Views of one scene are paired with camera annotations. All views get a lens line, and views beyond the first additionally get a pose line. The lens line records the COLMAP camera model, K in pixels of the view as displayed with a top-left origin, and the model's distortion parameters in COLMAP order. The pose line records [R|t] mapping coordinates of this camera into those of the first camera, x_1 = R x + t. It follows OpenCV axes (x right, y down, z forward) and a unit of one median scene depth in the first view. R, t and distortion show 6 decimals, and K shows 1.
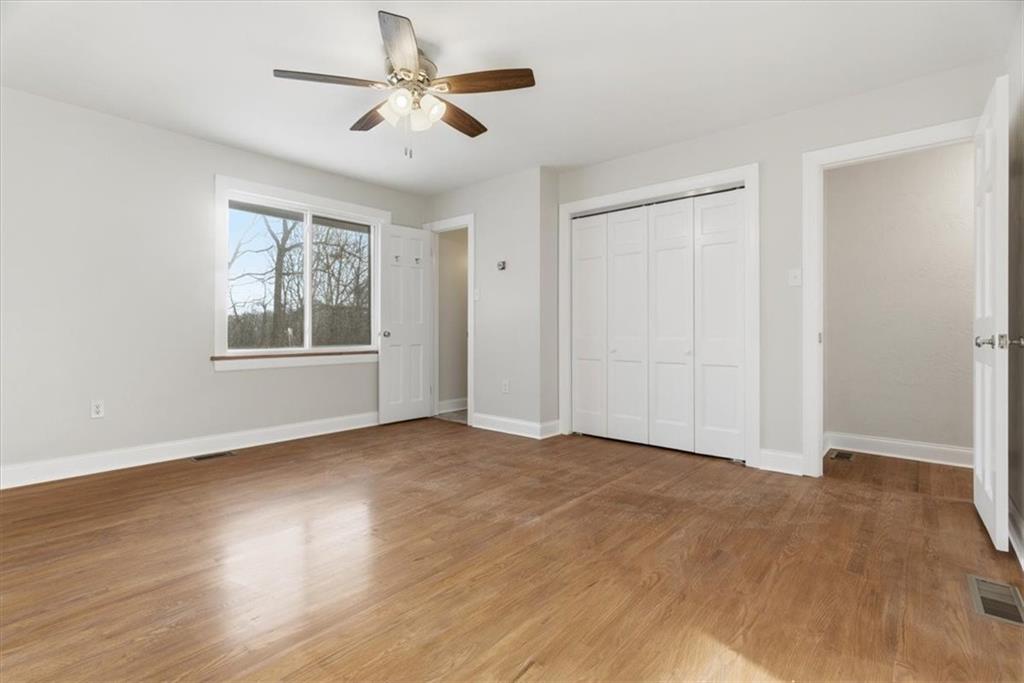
lens RADIAL K [[463.9, 0, 507.2], [0, 463.9, 348.6], [0, 0, 1]] dist [-0.002348, -0.000114]
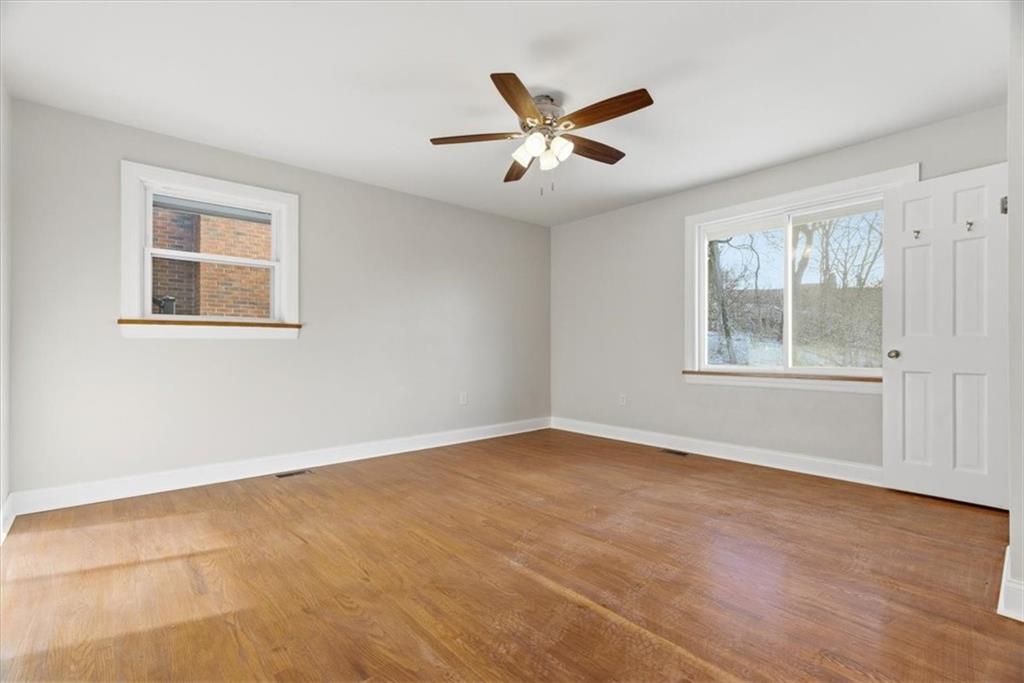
lens RADIAL K [[463.9, 0, 507.2], [0, 463.9, 348.6], [0, 0, 1]] dist [-0.002348, -0.000114]
pose [[-0.122915, -0.001440, -0.992416, 0.938974], [-0.038928, 0.999236, 0.003371, -0.039038], [0.991653, 0.039047, -0.122877, 1.084216]]
